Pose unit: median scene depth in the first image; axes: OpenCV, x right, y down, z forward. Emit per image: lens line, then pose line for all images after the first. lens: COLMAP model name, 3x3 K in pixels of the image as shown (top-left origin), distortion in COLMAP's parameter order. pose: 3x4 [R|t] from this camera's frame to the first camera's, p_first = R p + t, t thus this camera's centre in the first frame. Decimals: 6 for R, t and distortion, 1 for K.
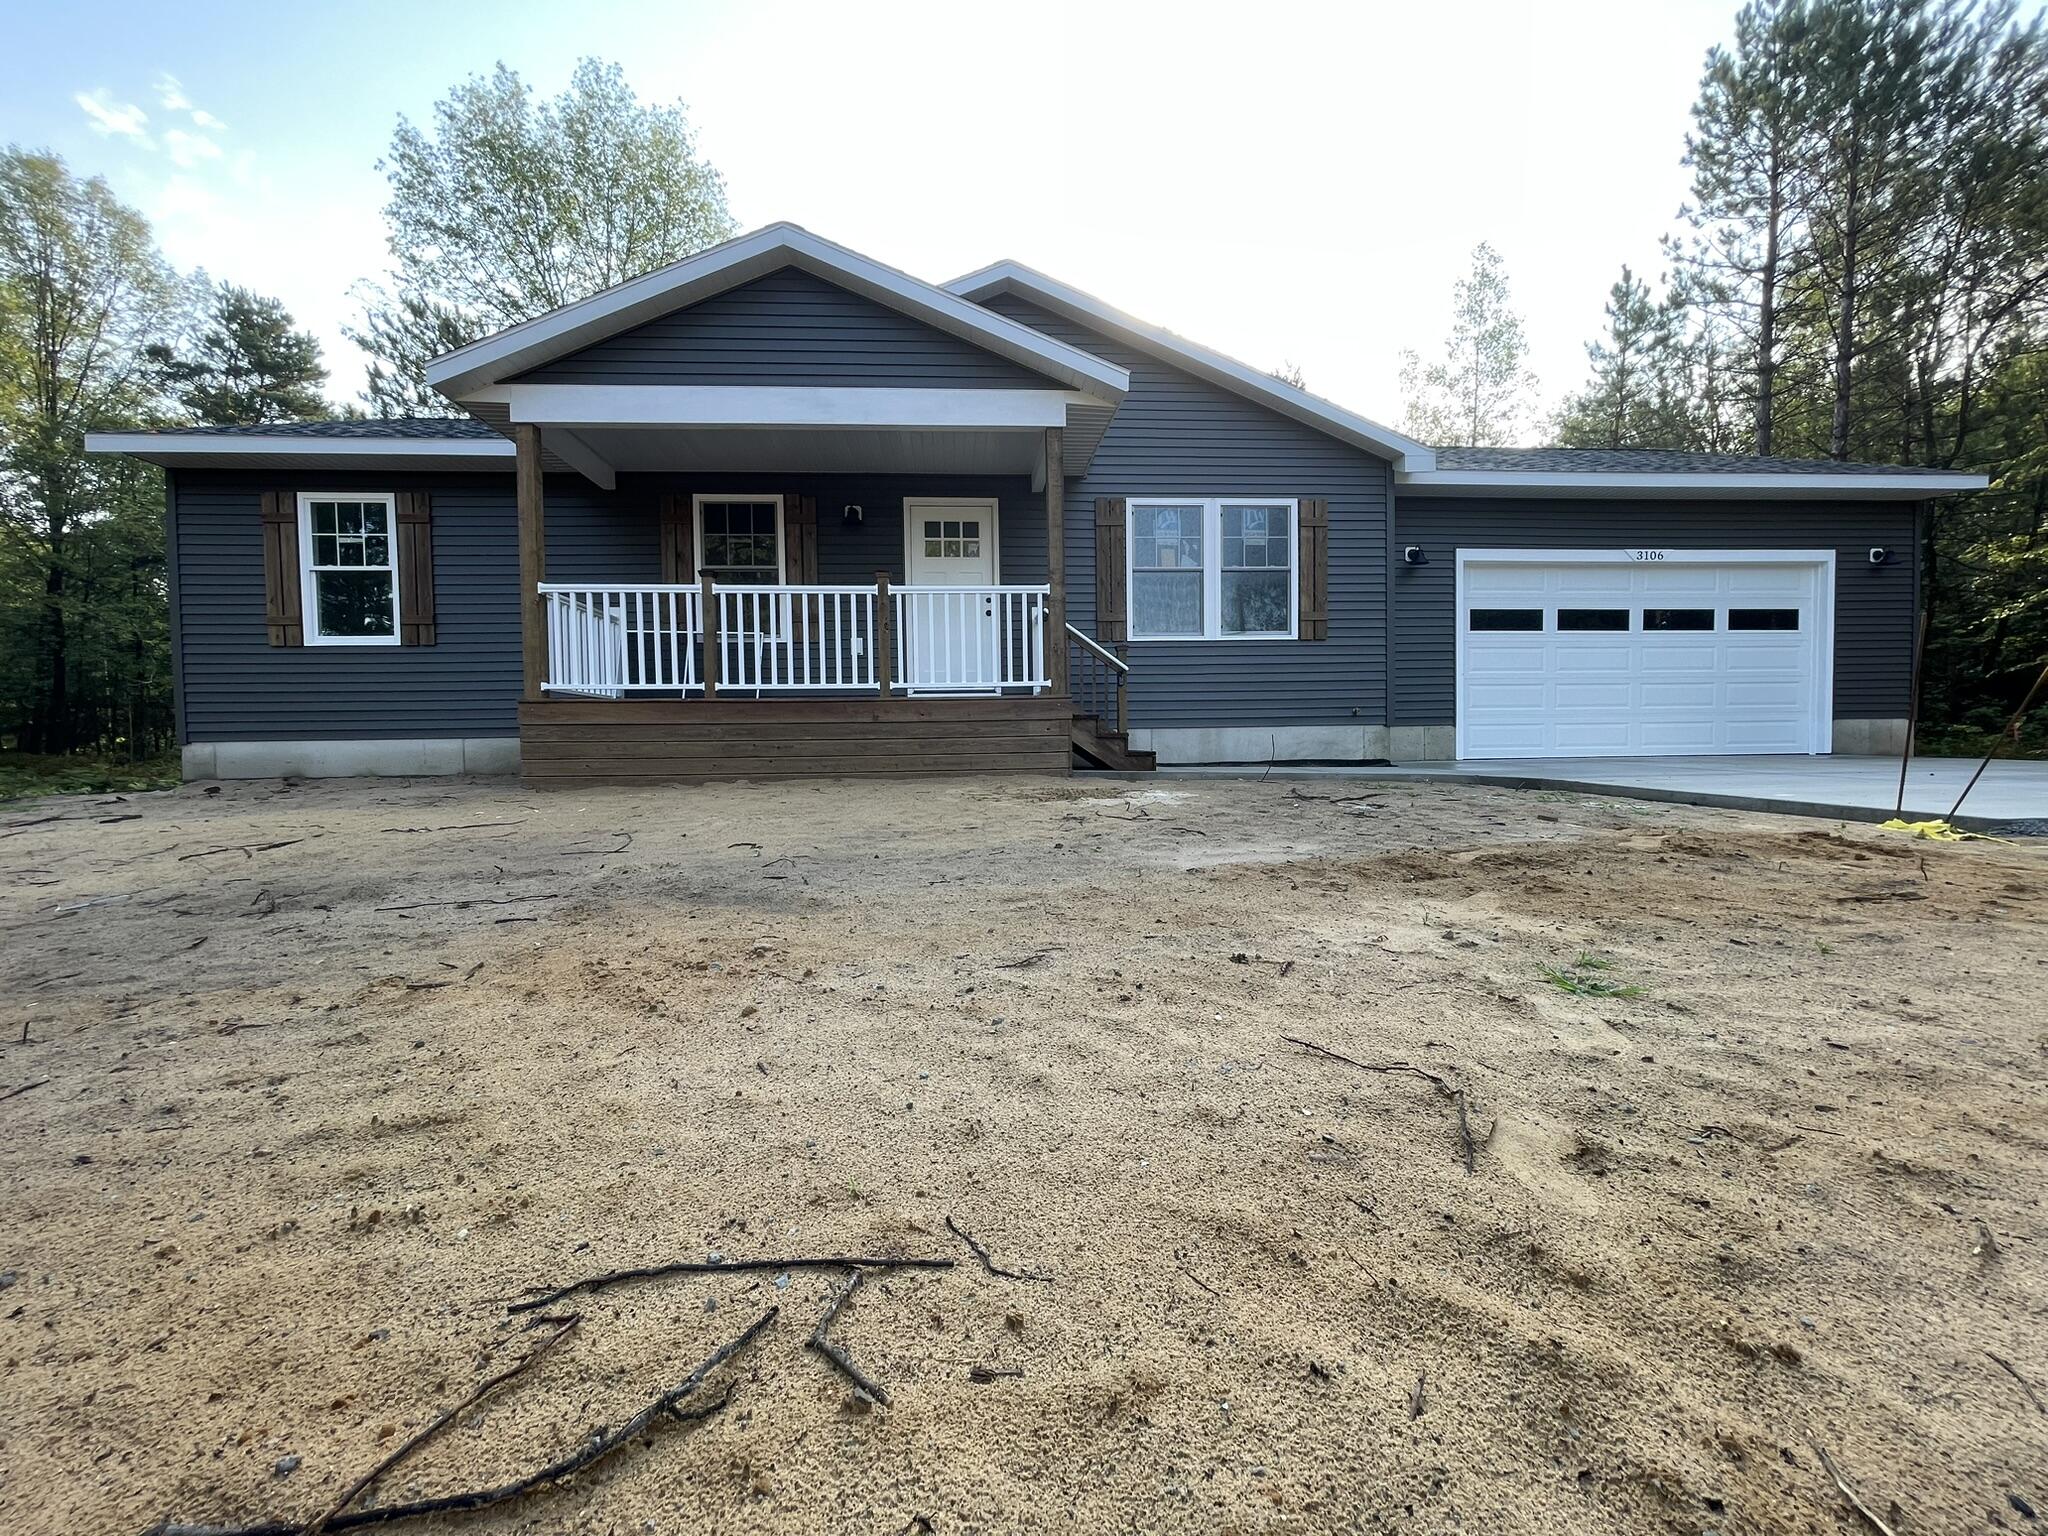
lens RADIAL K [[819.0, 0, 1023.4], [0, 819.0, 784.8], [0, 0, 1]] dist [0.000014, -0.000173]
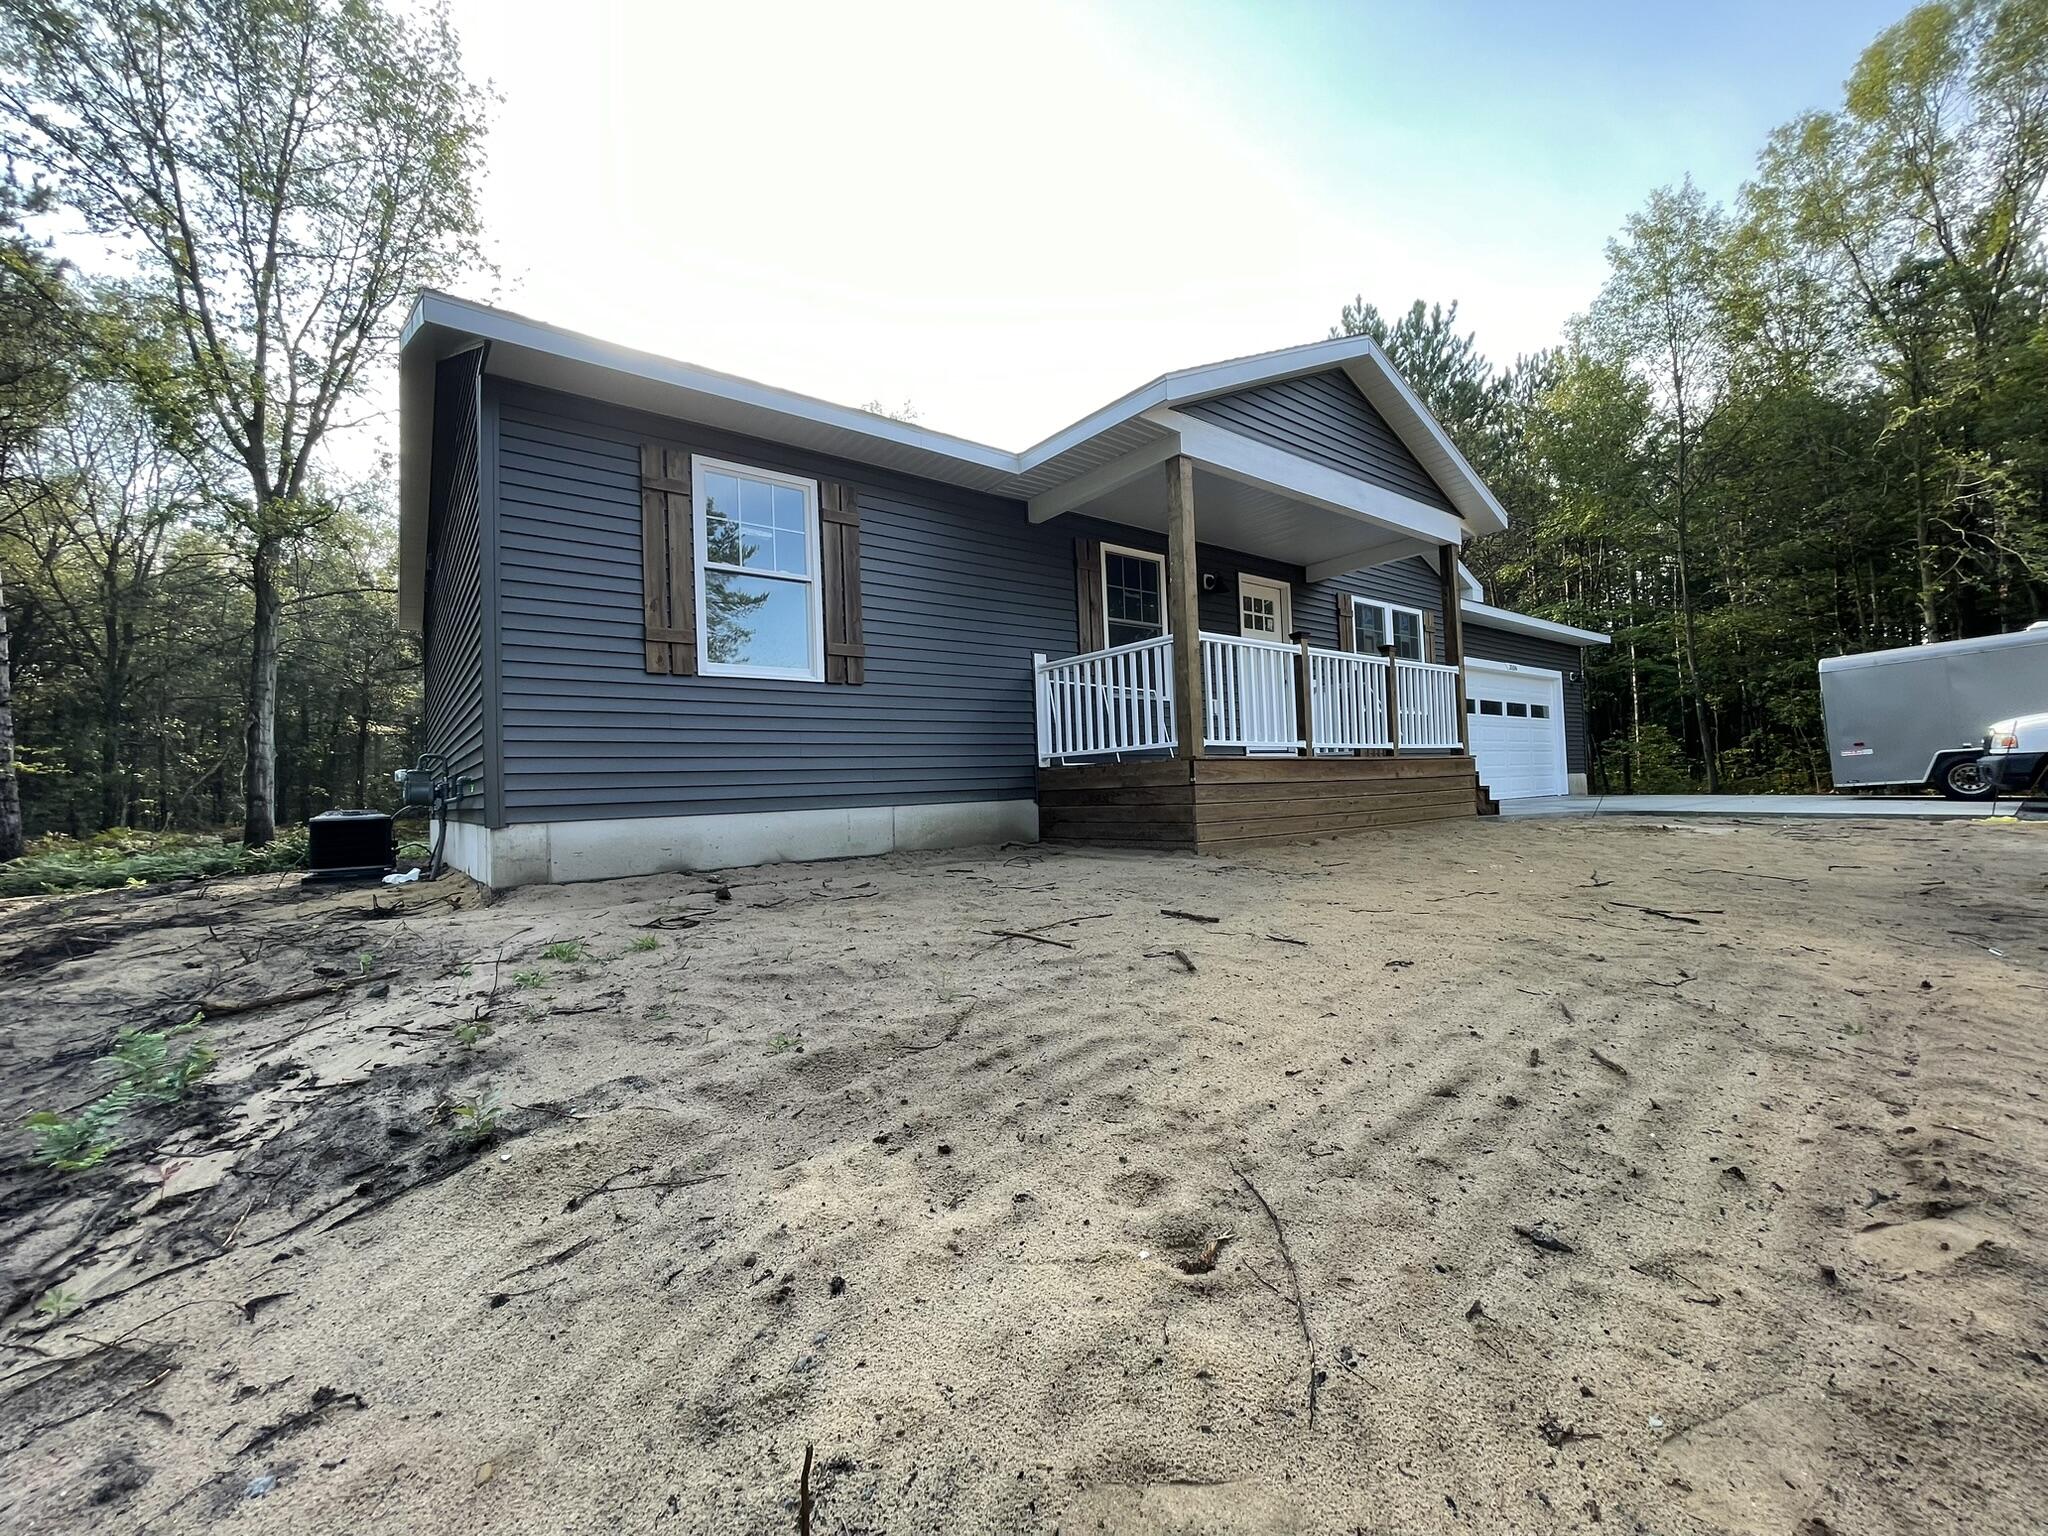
lens RADIAL K [[819.0, 0, 1013.2], [0, 819.0, 771.8], [0, 0, 1]] dist [0.000014, -0.000173]
pose [[0.833590, -0.003877, 0.552369, -0.974815], [0.052886, 0.995942, -0.072821, -0.025351], [-0.549846, 0.089916, 0.830413, 0.283904]]
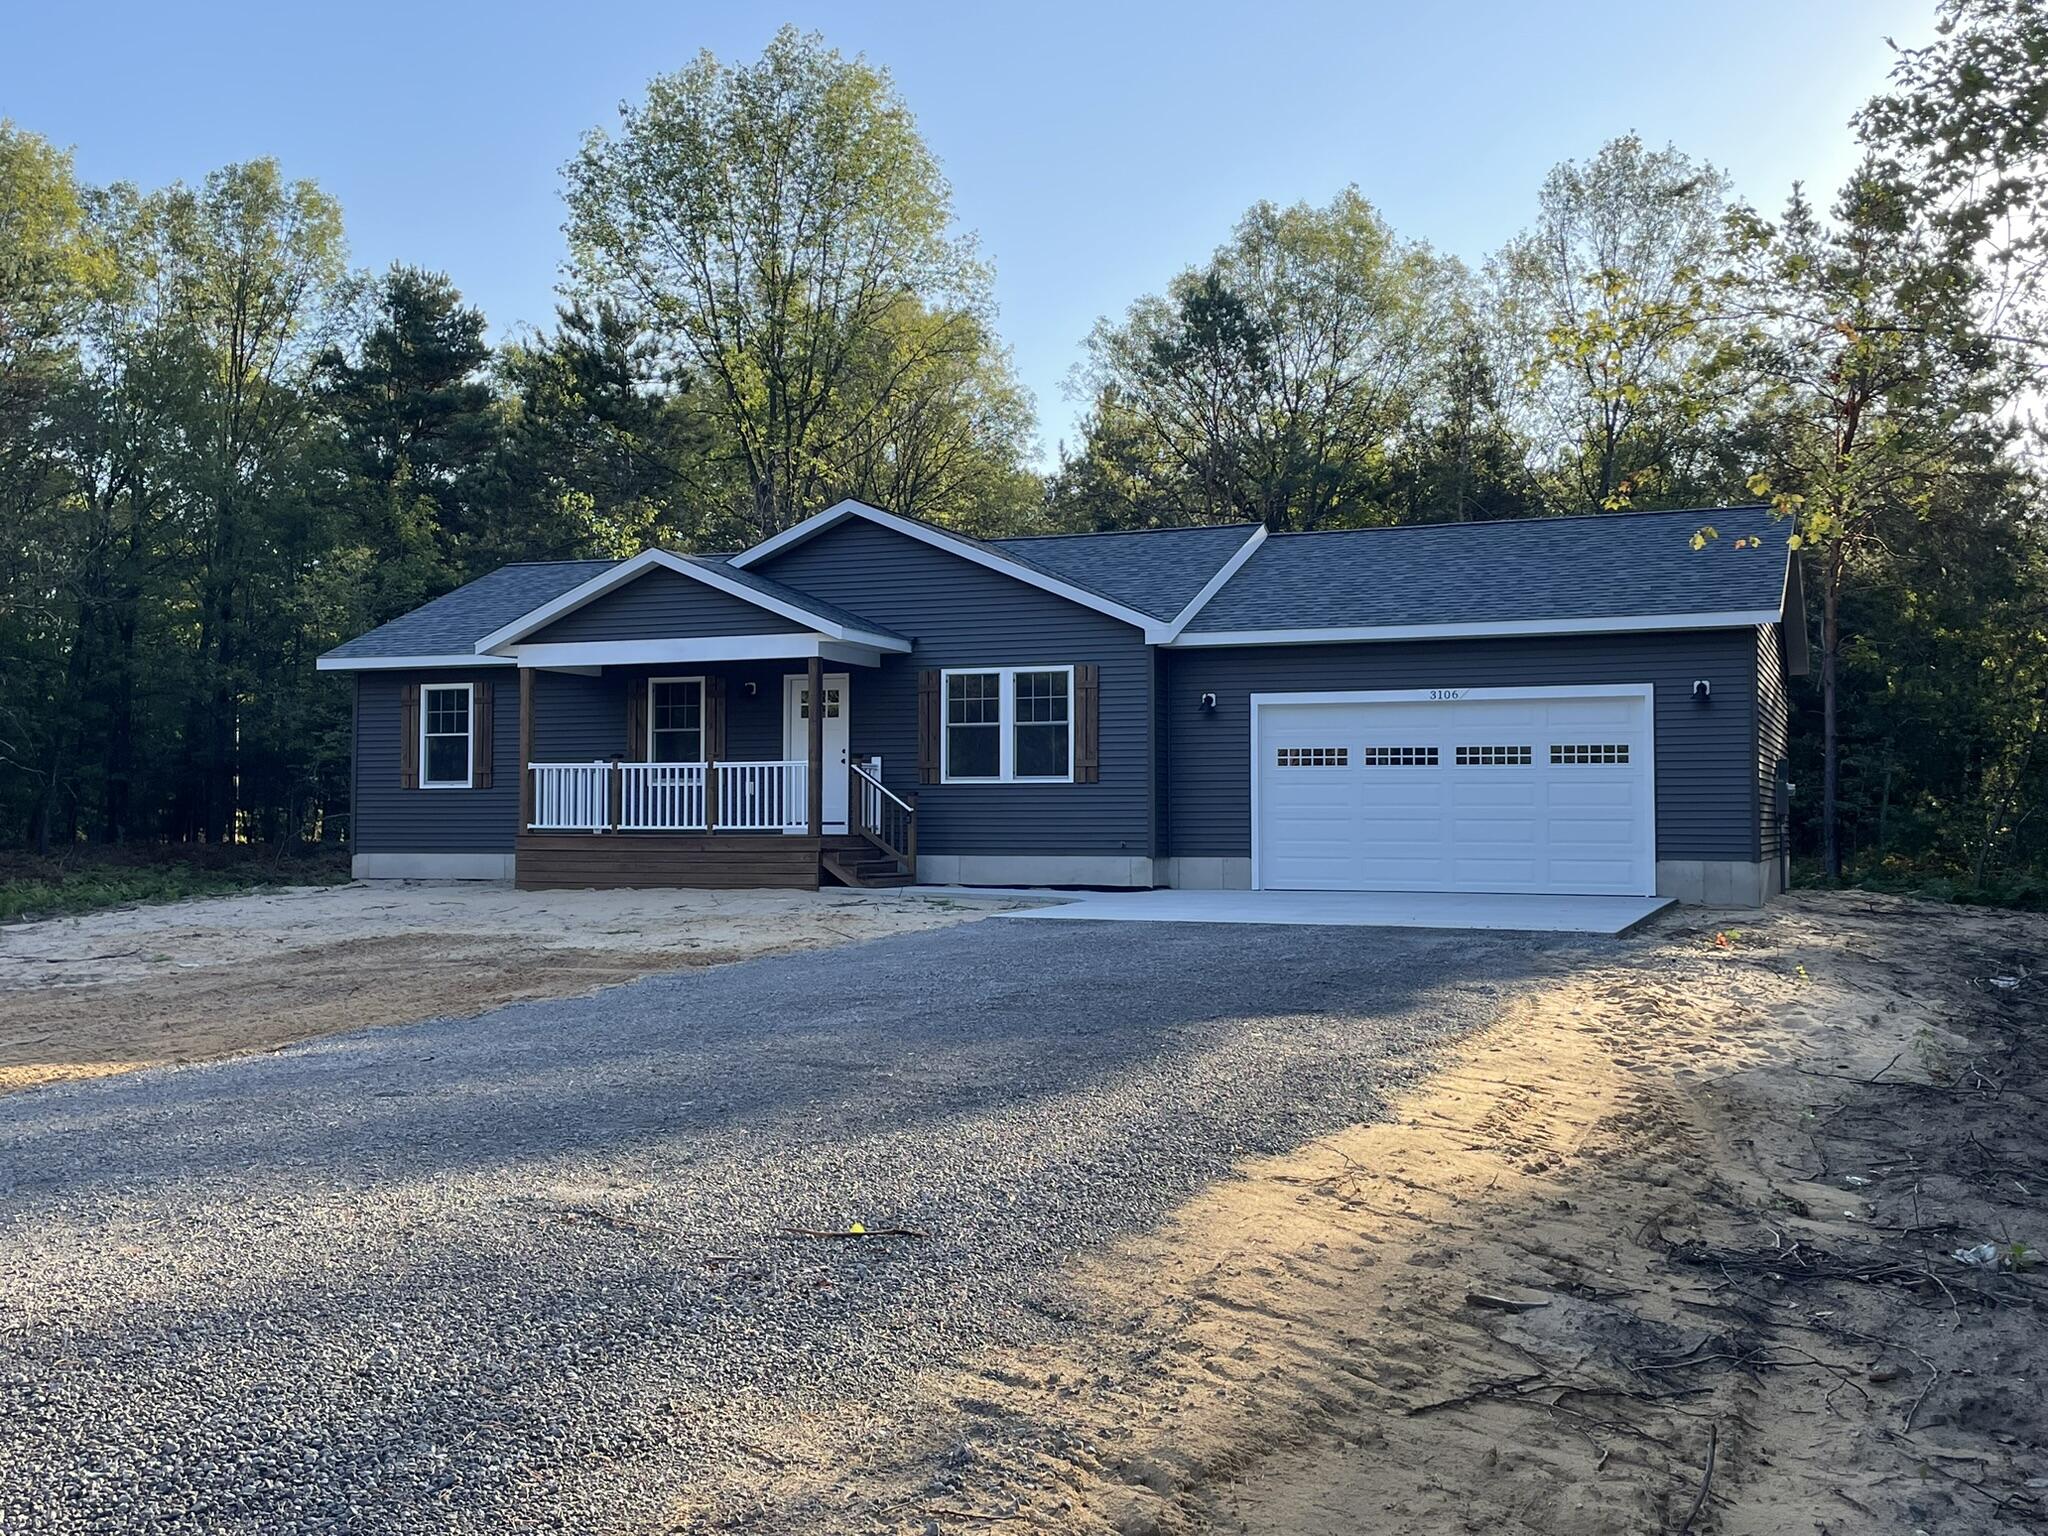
lens RADIAL K [[2093.6, 0, 1027.1], [0, 2093.6, 756.8], [0, 0, 1]] dist [0.096159, 0.000000]
pose [[0.895106, 0.000088, -0.445854, 1.654022], [-0.037247, 0.996519, -0.074580, 0.012474], [0.444295, 0.083364, 0.891993, -1.756104]]
